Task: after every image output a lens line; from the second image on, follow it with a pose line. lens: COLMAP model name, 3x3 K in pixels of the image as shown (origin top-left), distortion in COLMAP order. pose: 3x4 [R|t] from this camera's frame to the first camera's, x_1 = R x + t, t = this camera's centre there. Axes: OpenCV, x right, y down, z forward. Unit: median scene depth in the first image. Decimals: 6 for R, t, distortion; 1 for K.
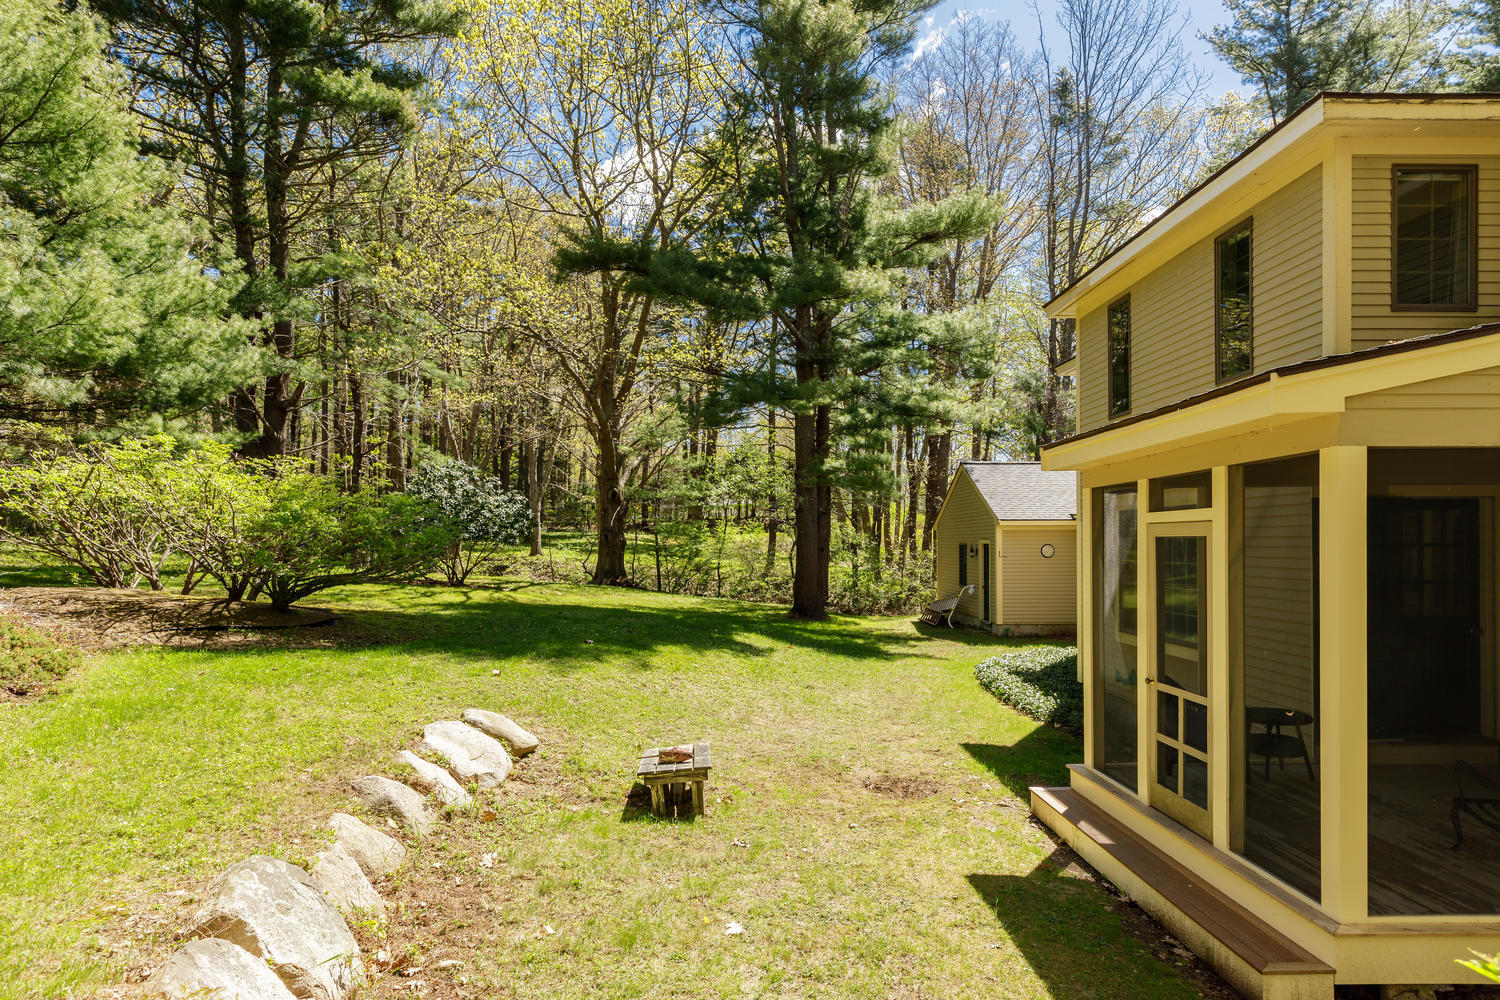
lens RADIAL K [[850.7, 0, 748.5], [0, 850.7, 542.5], [0, 0, 1]] dist [0.005937, -0.002538]
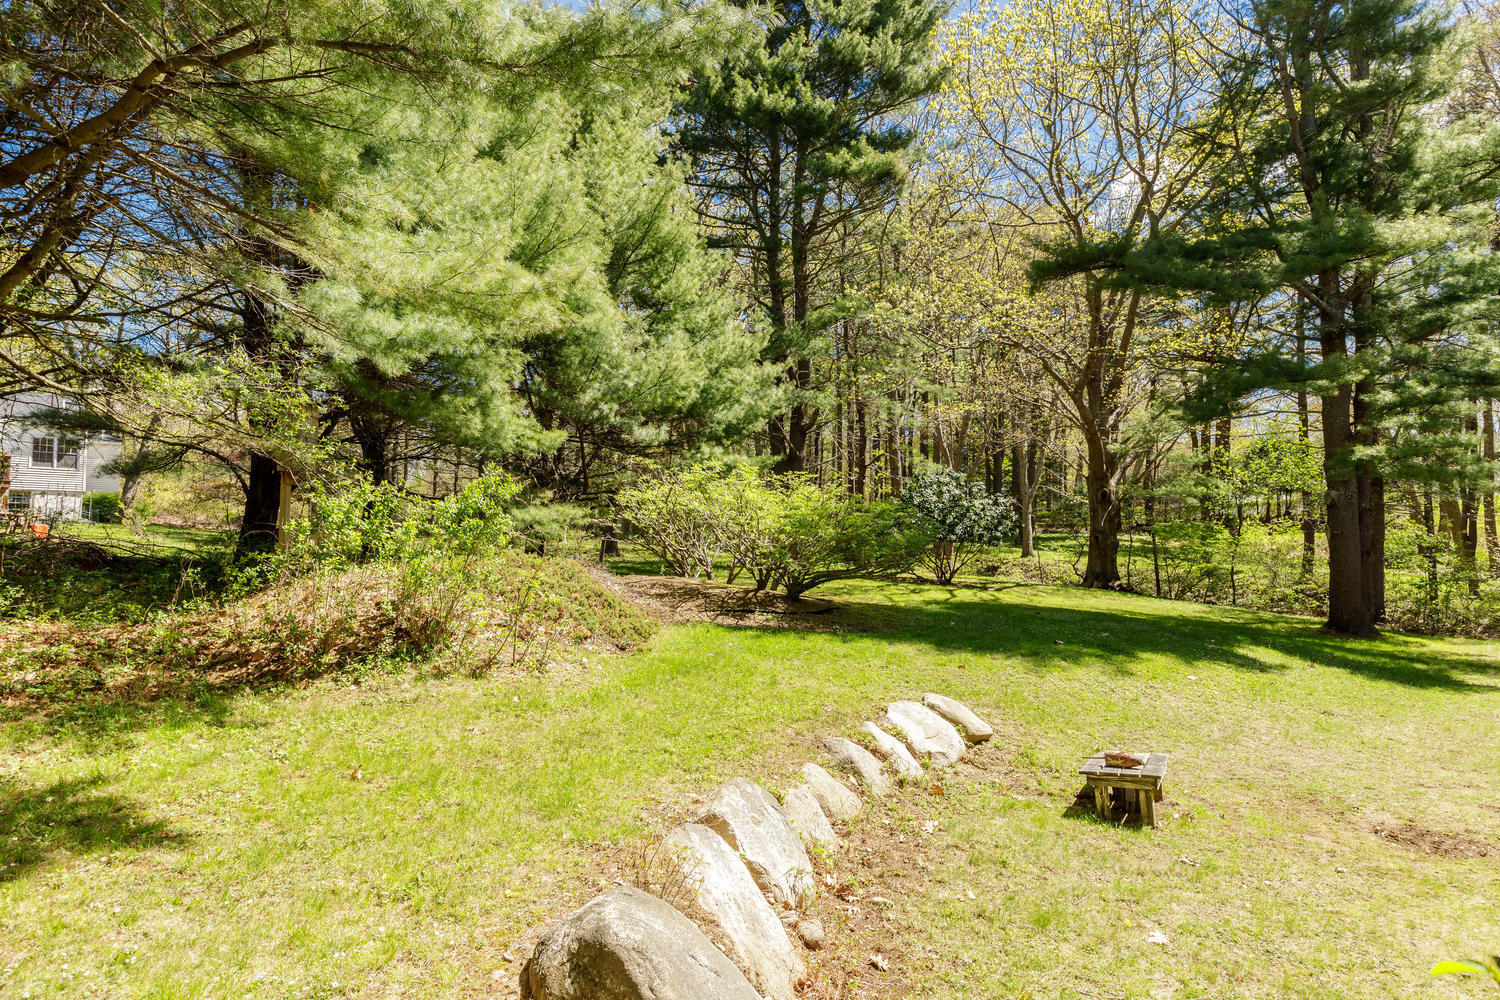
lens RADIAL K [[840.0, 0, 753.9], [0, 840.0, 476.5], [0, 0, 1]] dist [0.000048, 0.000092]
pose [[0.838351, -0.042251, -0.543491, 0.039052], [-0.001862, 0.996764, -0.080361, 0.000995], [0.545128, 0.068382, 0.835560, -0.026213]]
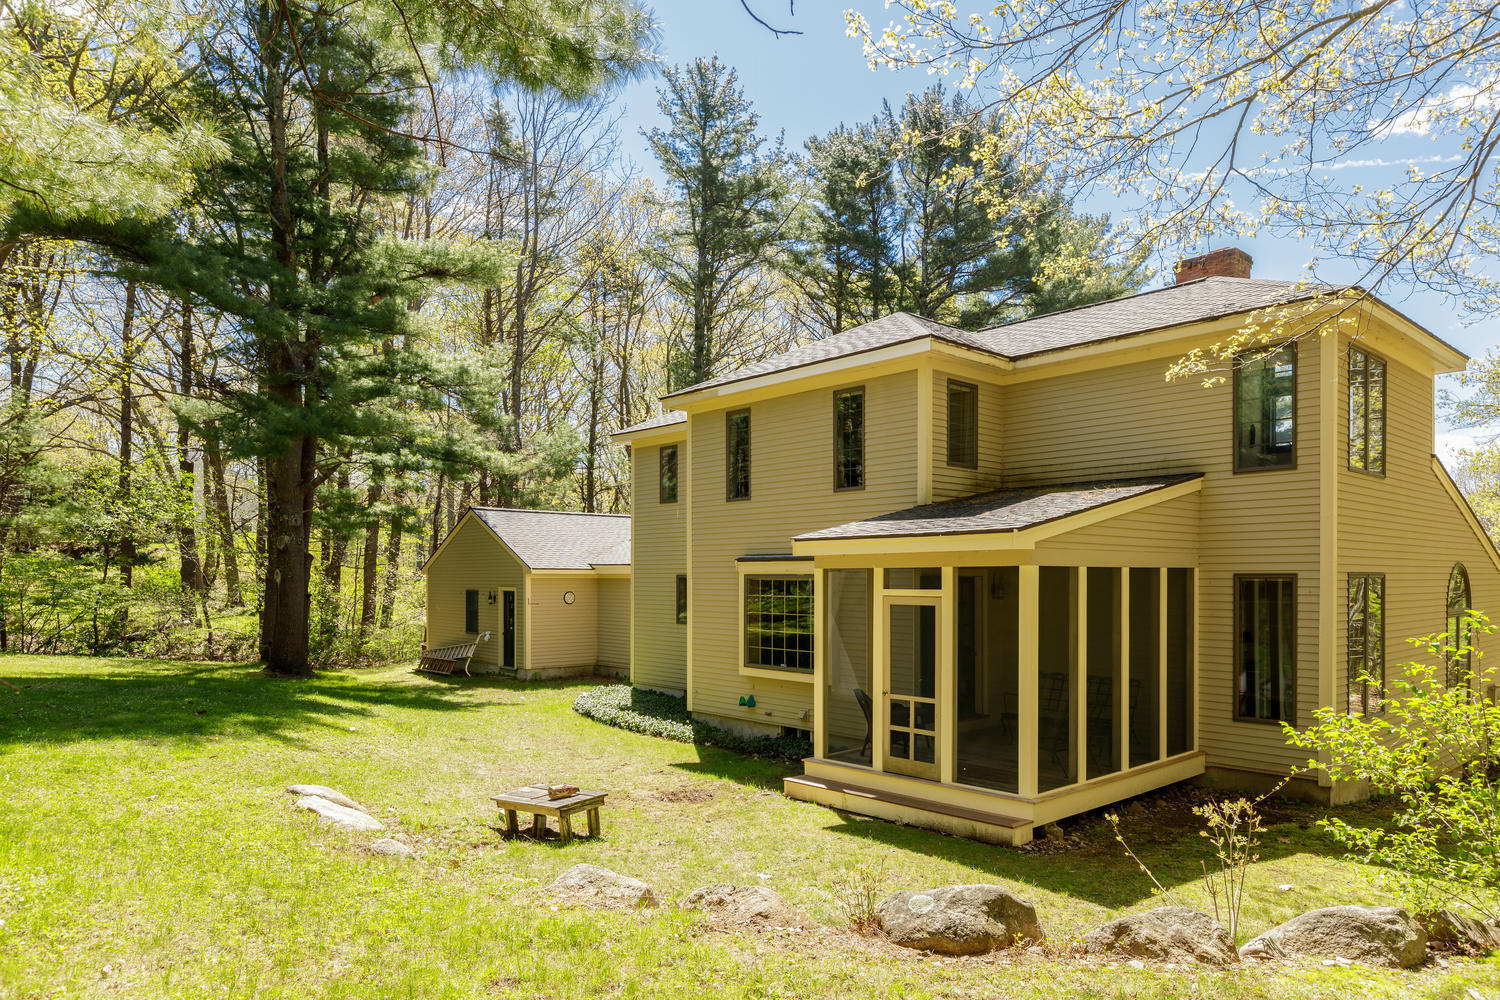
lens RADIAL K [[1001.4, 0, 717.1], [0, 1001.4, 567.7], [0, 0, 1]] dist [0.035125, 0.005135]
pose [[0.754483, 0.007717, 0.656275, -0.344739], [-0.004314, 0.999968, -0.006799, -0.020839], [-0.656306, 0.002299, 0.754492, -0.076255]]
